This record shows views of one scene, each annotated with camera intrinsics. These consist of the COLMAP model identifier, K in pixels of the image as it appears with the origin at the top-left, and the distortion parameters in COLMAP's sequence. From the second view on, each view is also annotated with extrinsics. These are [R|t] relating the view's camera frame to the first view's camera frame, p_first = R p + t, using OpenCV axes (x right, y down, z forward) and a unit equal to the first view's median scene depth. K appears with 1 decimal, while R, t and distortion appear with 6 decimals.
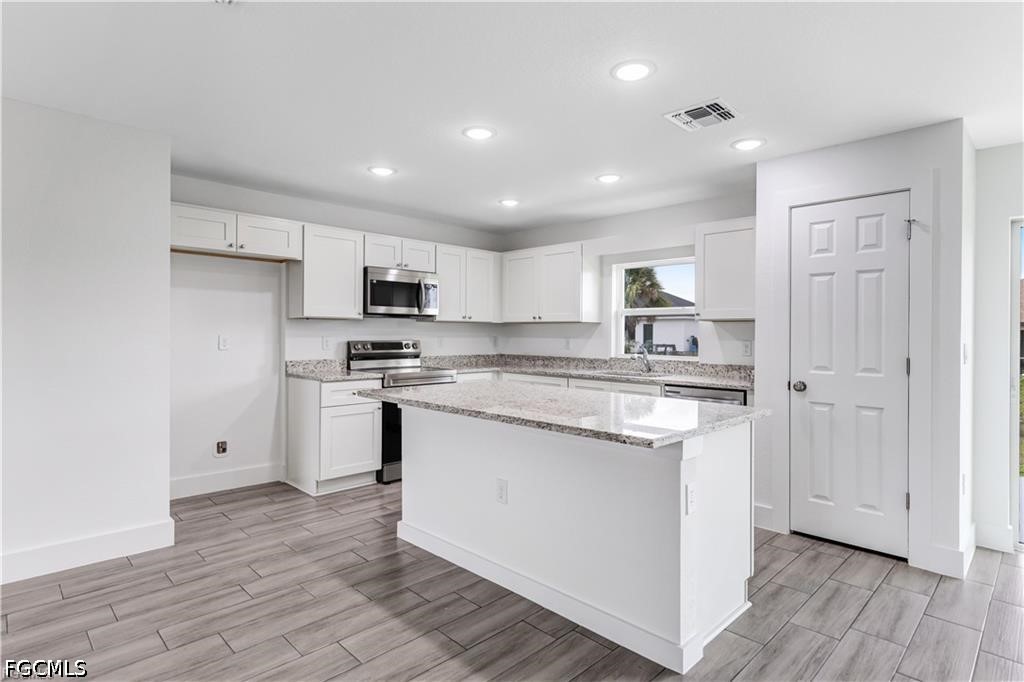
lens RADIAL K [[542.5, 0, 511.7], [0, 542.5, 332.4], [0, 0, 1]] dist [0.008776, 0.000414]
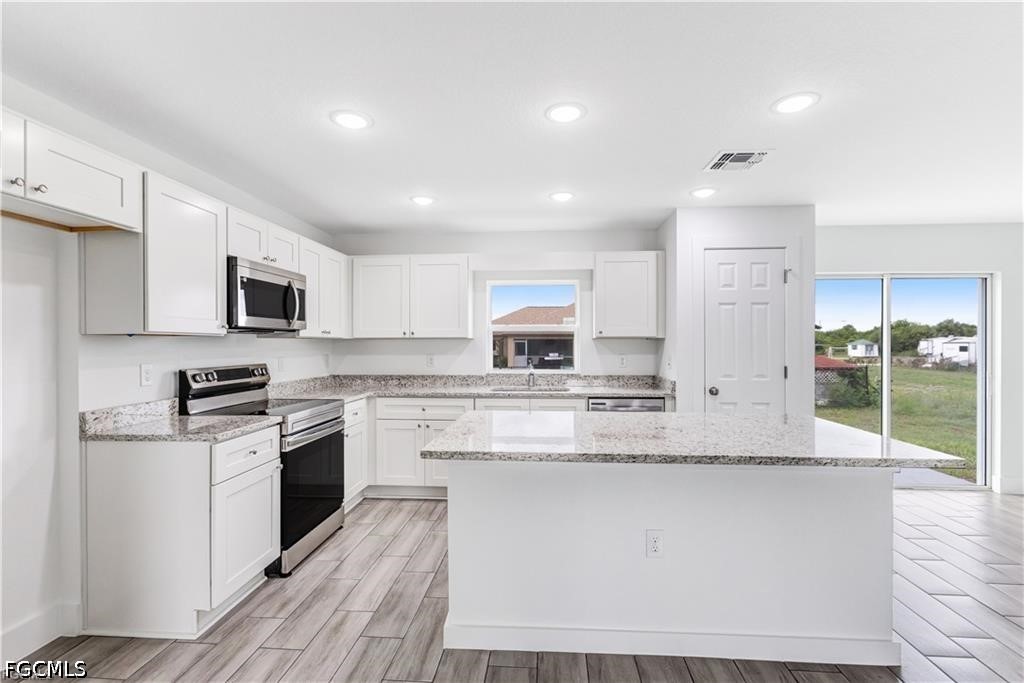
lens RADIAL K [[474.8, 0, 515.8], [0, 474.8, 339.3], [0, 0, 1]] dist [0.001255, 0.000078]
pose [[0.751104, -0.004421, 0.660169, -0.390575], [0.007390, 0.999971, -0.001712, -0.016438], [-0.660142, 0.006165, 0.751115, 0.340372]]
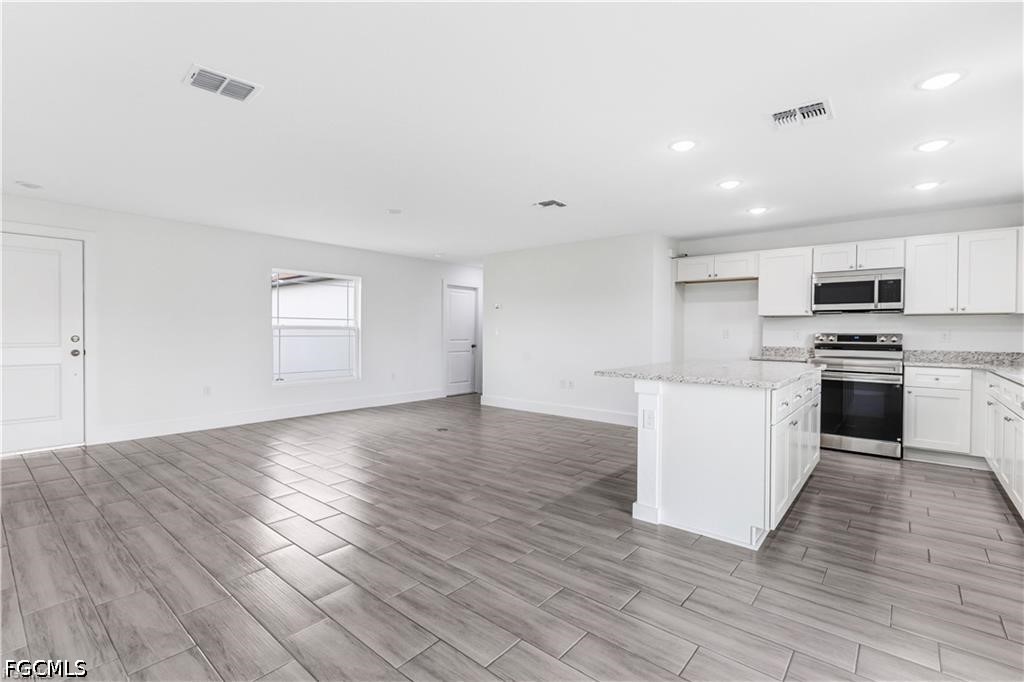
lens RADIAL K [[474.8, 0, 511.2], [0, 474.8, 335.6], [0, 0, 1]] dist [0.001255, 0.000078]
pose [[0.091951, 0.004288, -0.995754, 0.759728], [-0.003800, 0.999985, 0.003956, 0.019728], [0.995756, 0.003420, 0.091966, 0.206464]]
